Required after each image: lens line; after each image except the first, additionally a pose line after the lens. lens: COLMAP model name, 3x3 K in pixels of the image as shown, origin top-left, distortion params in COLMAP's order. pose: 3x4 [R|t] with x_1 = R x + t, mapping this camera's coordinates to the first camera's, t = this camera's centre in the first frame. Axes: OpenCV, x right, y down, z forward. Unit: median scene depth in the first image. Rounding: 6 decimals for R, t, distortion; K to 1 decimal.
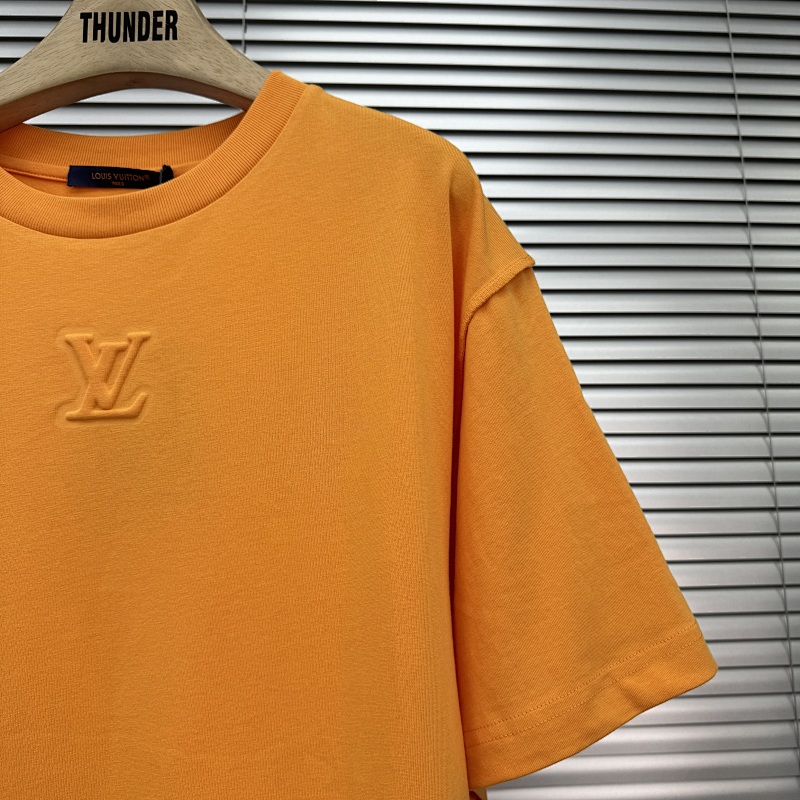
lens RADIAL K [[779.9, 0, 400.0], [0, 779.9, 400.0], [0, 0, 1]] dist [0.003673, -0.064025]
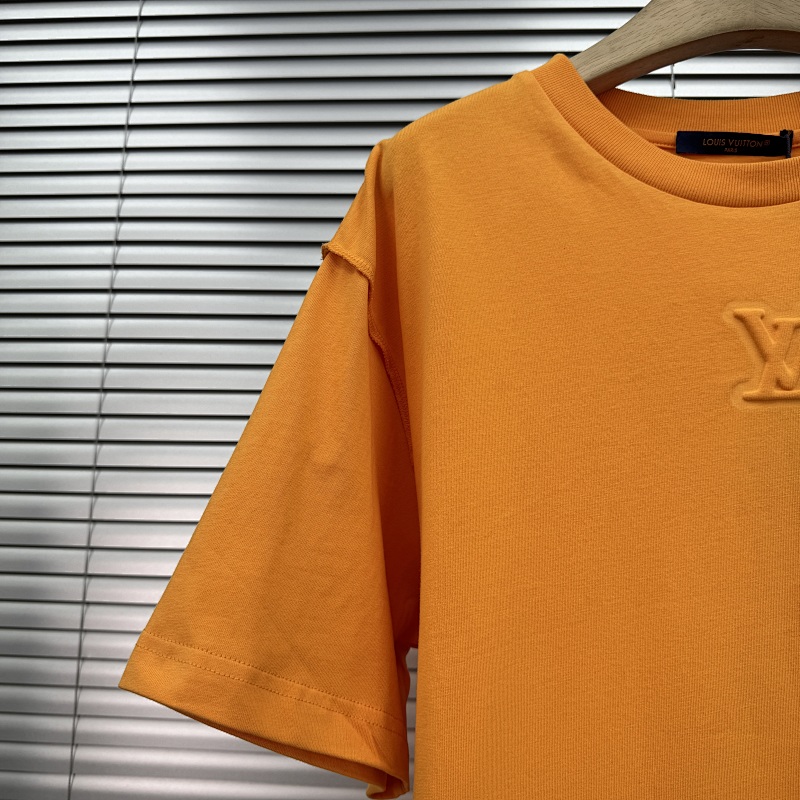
lens RADIAL K [[779.9, 0, 400.0], [0, 779.9, 400.0], [0, 0, 1]] dist [0.003673, -0.064025]
pose [[0.989551, 0.016354, -0.143255, -0.669427], [-0.014435, 0.999792, 0.014426, 0.016934], [0.143461, -0.012208, 0.989581, 0.013551]]
